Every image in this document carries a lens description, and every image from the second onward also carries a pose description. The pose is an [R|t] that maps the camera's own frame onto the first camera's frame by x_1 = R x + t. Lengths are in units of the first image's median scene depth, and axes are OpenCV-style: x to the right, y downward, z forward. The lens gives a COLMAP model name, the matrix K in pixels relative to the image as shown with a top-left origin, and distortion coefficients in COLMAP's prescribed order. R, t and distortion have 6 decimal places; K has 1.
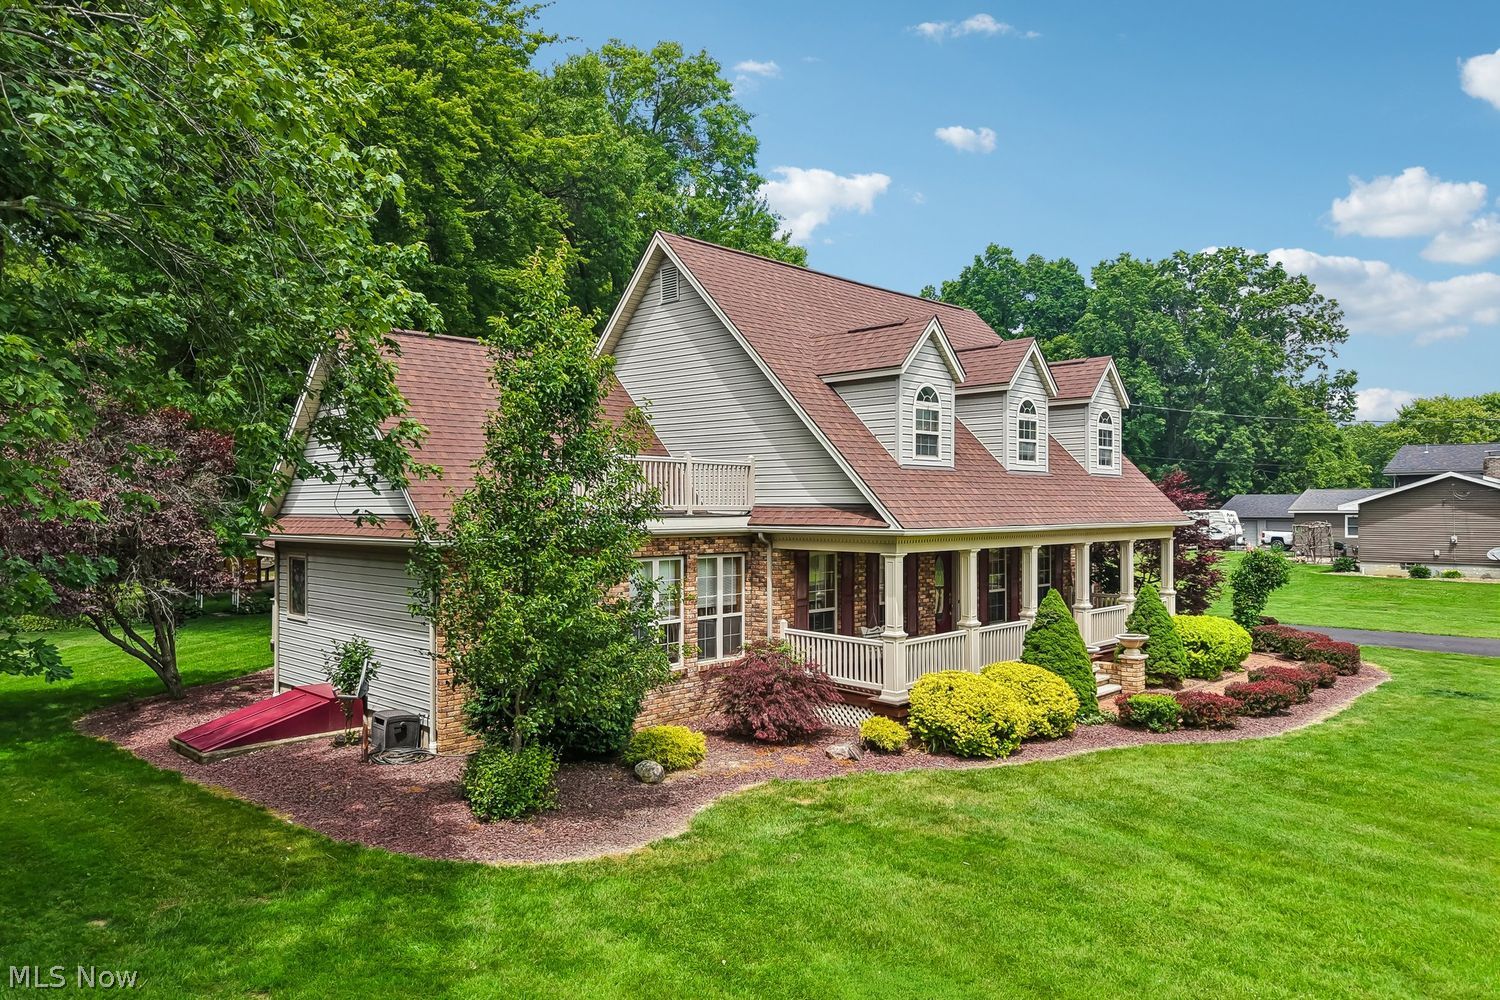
lens RADIAL K [[1011.4, 0, 783.5], [0, 1011.4, 501.2], [0, 0, 1]] dist [-0.002972, -0.001495]
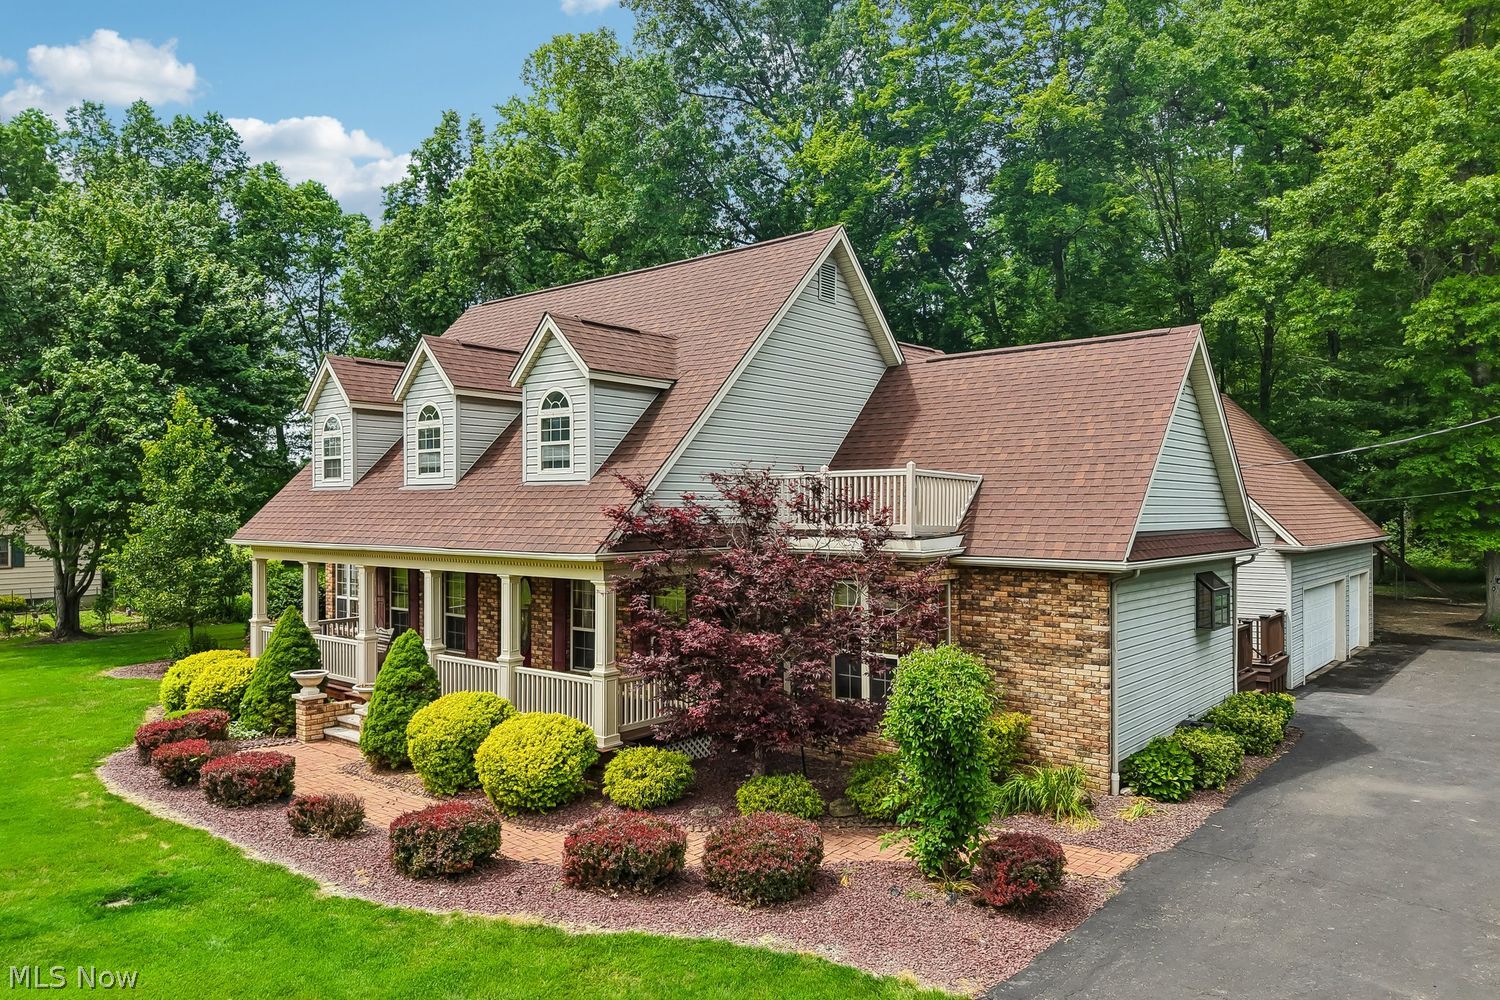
lens RADIAL K [[1011.4, 0, 783.5], [0, 1011.4, 501.2], [0, 0, 1]] dist [-0.002972, -0.001495]
pose [[0.065578, -0.010446, -0.997793, 1.123830], [-0.012711, 0.999855, -0.011303, -0.009435], [0.997766, 0.013425, 0.065436, 1.228111]]
